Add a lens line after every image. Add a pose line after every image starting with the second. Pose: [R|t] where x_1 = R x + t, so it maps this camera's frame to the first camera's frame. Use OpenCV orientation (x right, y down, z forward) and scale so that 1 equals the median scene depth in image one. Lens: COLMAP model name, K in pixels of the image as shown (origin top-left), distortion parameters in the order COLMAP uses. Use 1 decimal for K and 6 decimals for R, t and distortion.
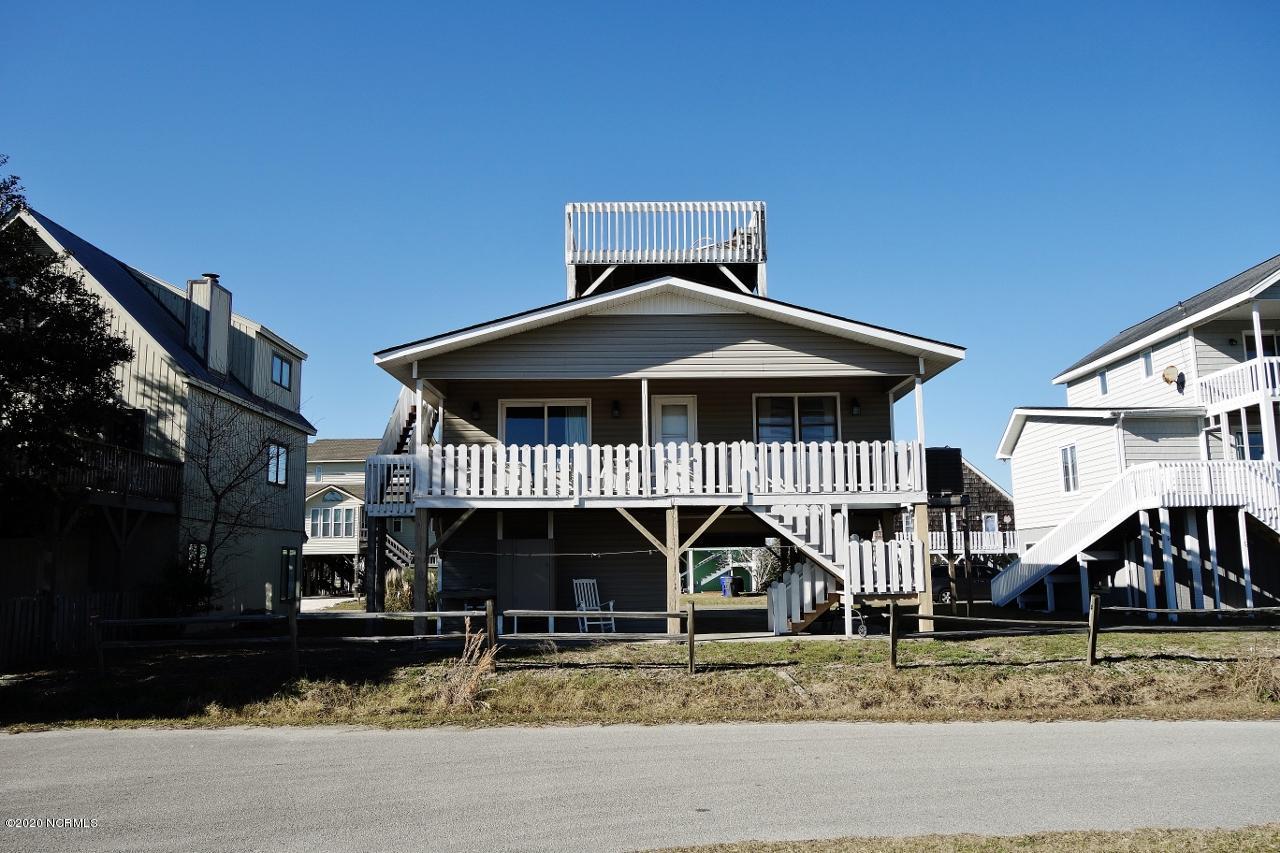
lens RADIAL K [[991.0, 0, 640.0], [0, 991.0, 426.5], [0, 0, 1]] dist [-0.035102, 0.001188]
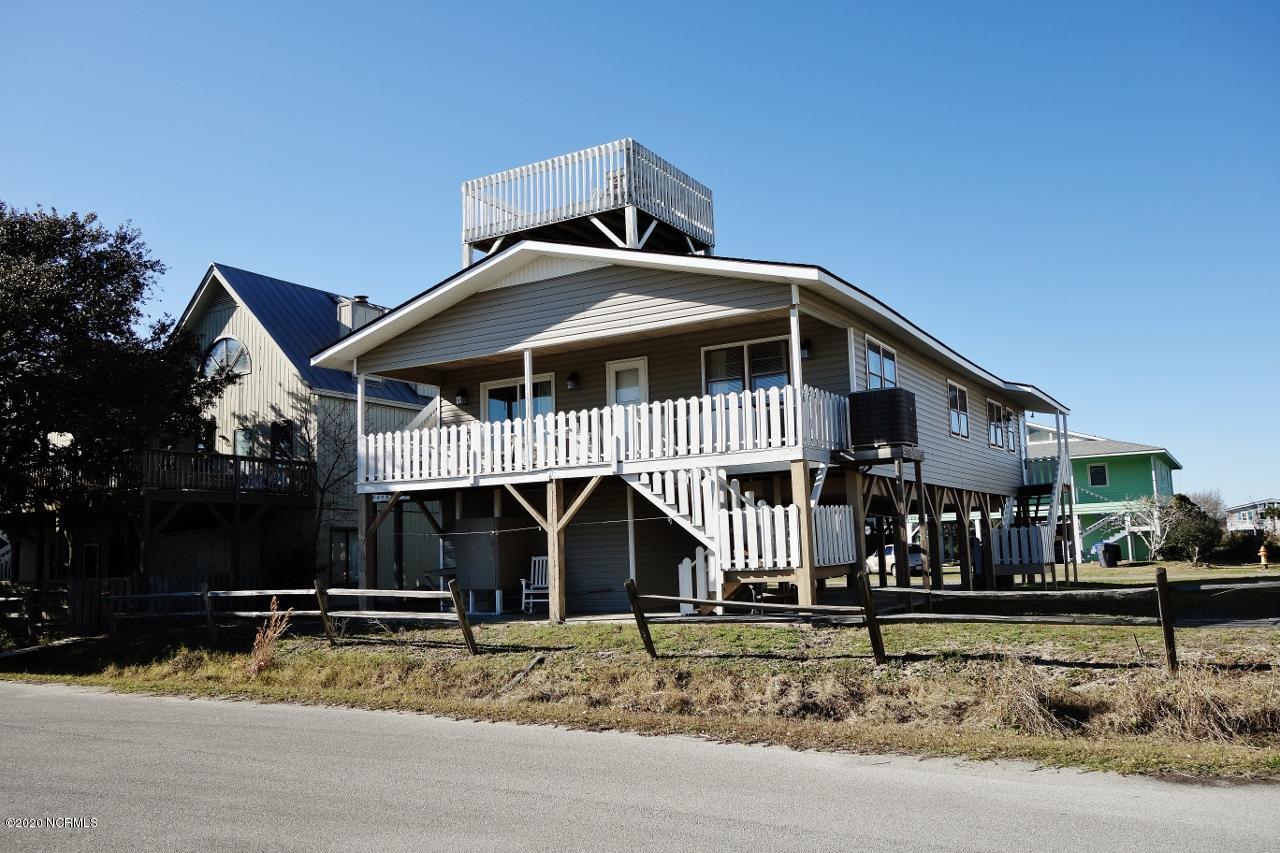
lens RADIAL K [[1005.5, 0, 640.0], [0, 1005.5, 426.5], [0, 0, 1]] dist [0.000390, -0.001227]
pose [[0.856984, -0.079421, -0.509187, 0.602162], [0.095083, 0.995458, 0.004760, 0.032755], [0.506496, -0.052494, 0.860643, 0.210503]]
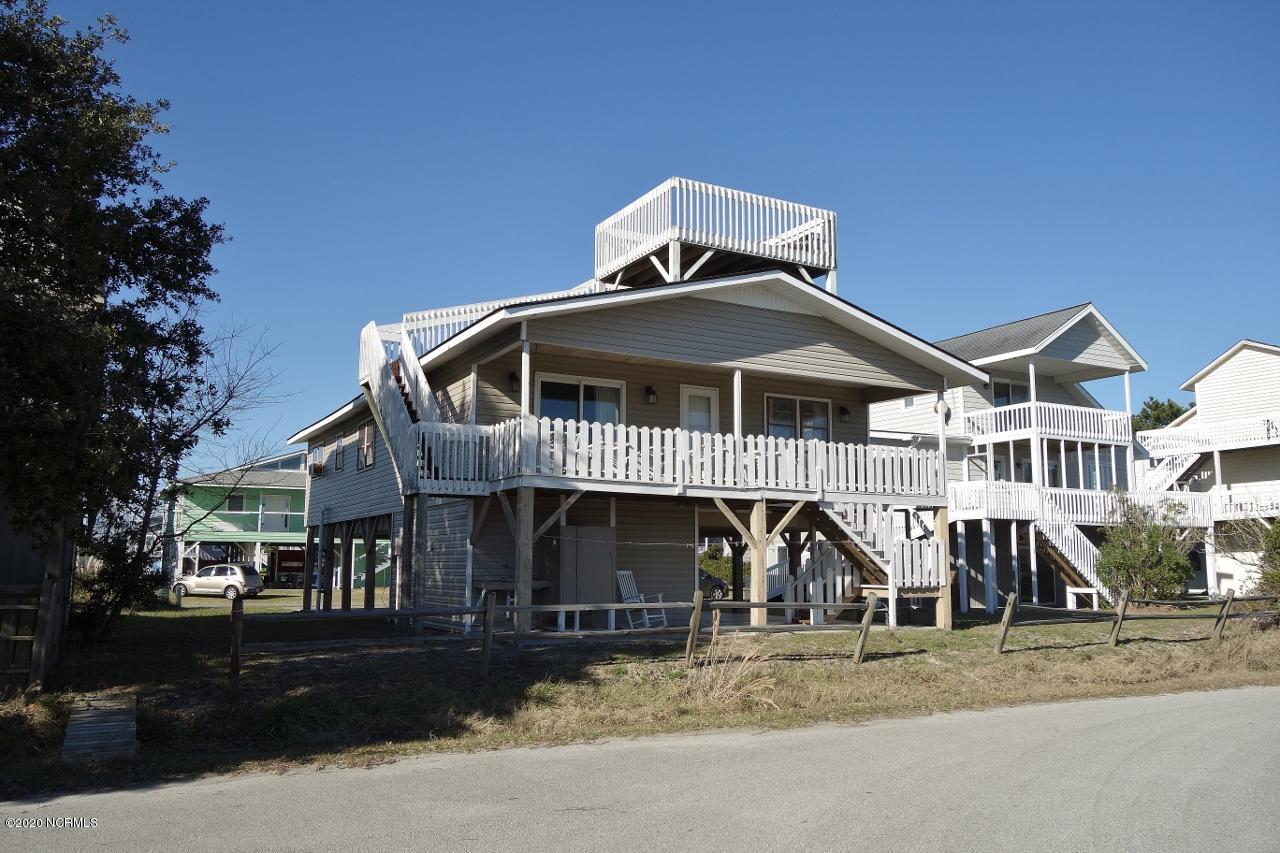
lens RADIAL K [[991.0, 0, 640.0], [0, 991.0, 426.5], [0, 0, 1]] dist [-0.035102, 0.001188]
pose [[0.880600, 0.082930, 0.466548, -0.546653], [-0.084049, 0.996291, -0.018452, 0.036255], [-0.466348, -0.022964, 0.884303, 0.172996]]
